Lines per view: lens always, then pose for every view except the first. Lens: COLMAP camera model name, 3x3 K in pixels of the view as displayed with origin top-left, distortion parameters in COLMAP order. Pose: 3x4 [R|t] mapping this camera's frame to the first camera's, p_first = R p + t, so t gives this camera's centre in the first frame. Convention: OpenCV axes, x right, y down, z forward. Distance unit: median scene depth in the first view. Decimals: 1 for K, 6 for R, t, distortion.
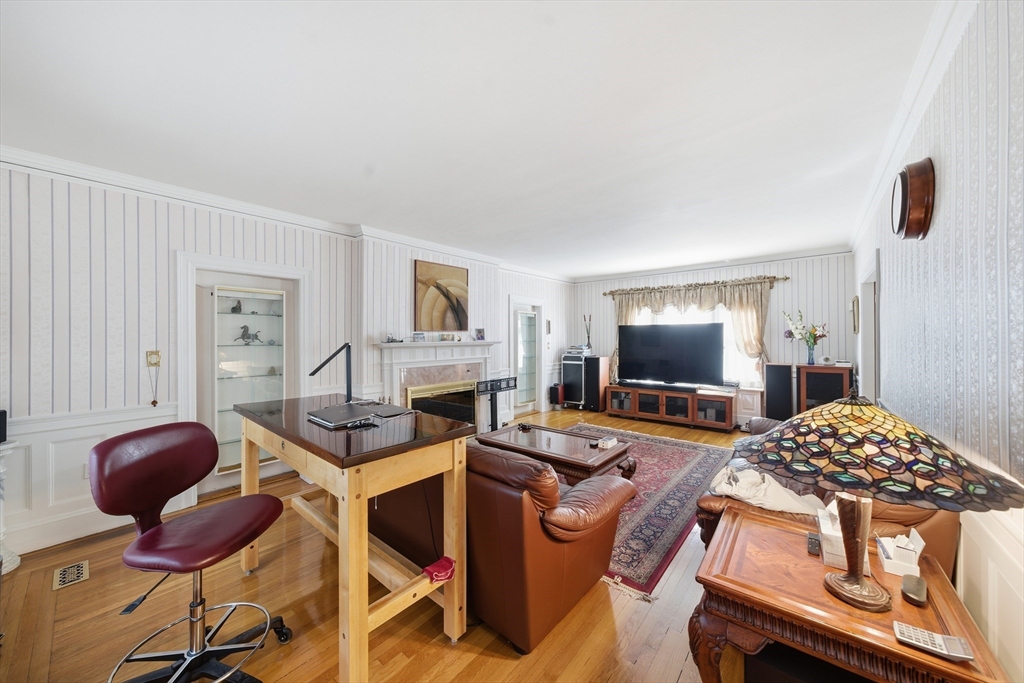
lens RADIAL K [[353.4, 0, 515.7], [0, 353.4, 336.2], [0, 0, 1]] dist [0.000554, 0.000064]
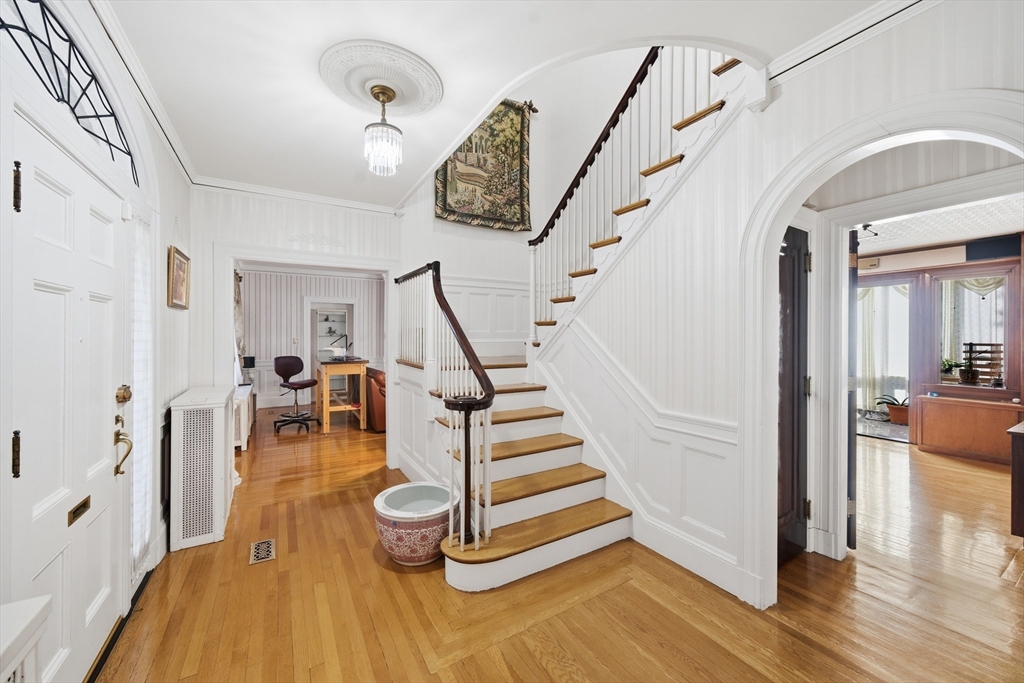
lens RADIAL K [[375.7, 0, 509.3], [0, 375.7, 335.3], [0, 0, 1]] dist [-0.002661, 0.000123]
pose [[0.945052, 0.002922, -0.326906, 1.044257], [-0.001187, 0.999984, 0.005508, 0.007398], [0.326917, -0.004817, 0.945041, -0.829222]]
